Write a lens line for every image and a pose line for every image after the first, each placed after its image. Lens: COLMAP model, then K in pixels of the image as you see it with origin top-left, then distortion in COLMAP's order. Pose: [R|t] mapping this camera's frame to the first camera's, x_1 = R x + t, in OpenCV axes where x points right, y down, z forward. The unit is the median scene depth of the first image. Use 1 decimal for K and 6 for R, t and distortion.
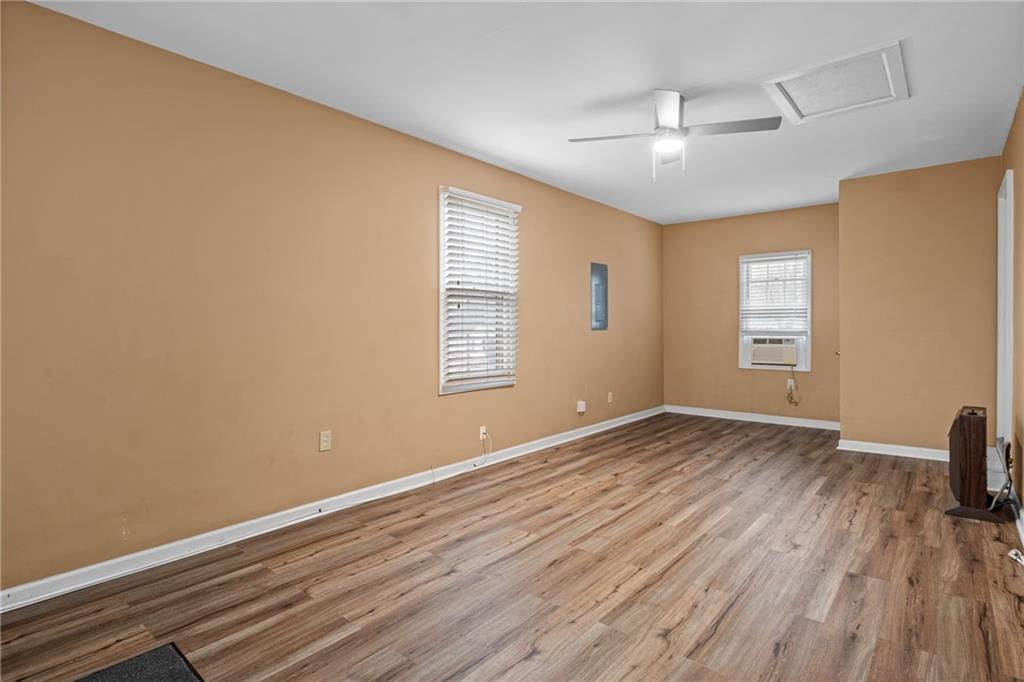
lens RADIAL K [[519.4, 0, 513.3], [0, 519.4, 335.7], [0, 0, 1]] dist [0.001145, -0.000093]
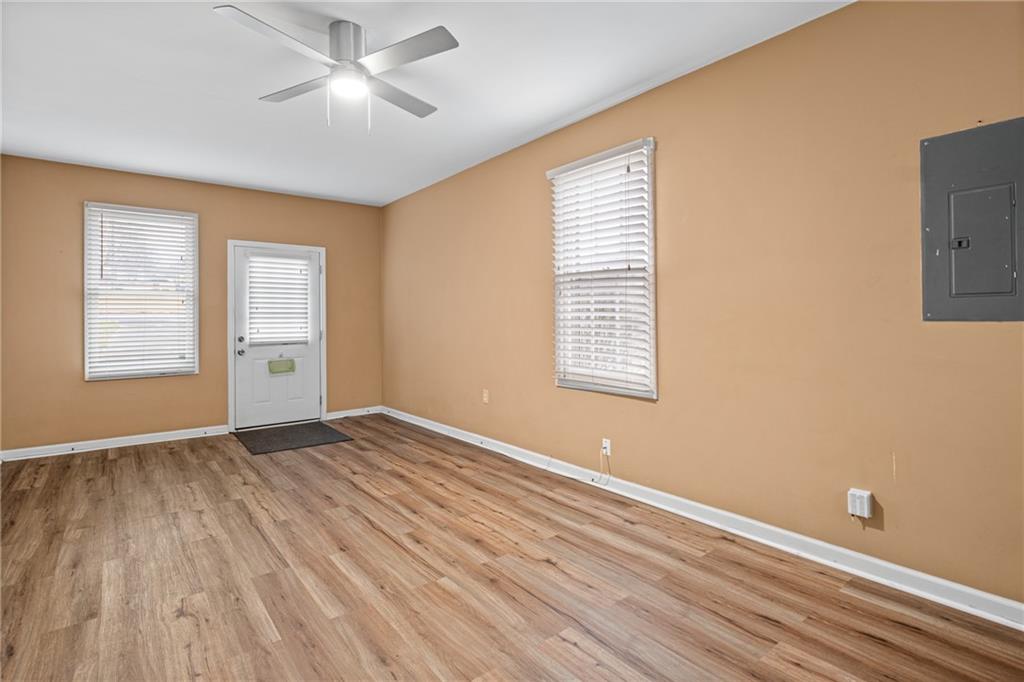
lens RADIAL K [[519.4, 0, 539.6], [0, 519.4, 316.3], [0, 0, 1]] dist [0.001145, -0.000093]
pose [[-0.186925, 0.004141, -0.982365, 0.986290], [-0.005006, 0.999974, 0.005168, -0.025355], [0.982361, 0.005884, -0.186899, 1.372702]]
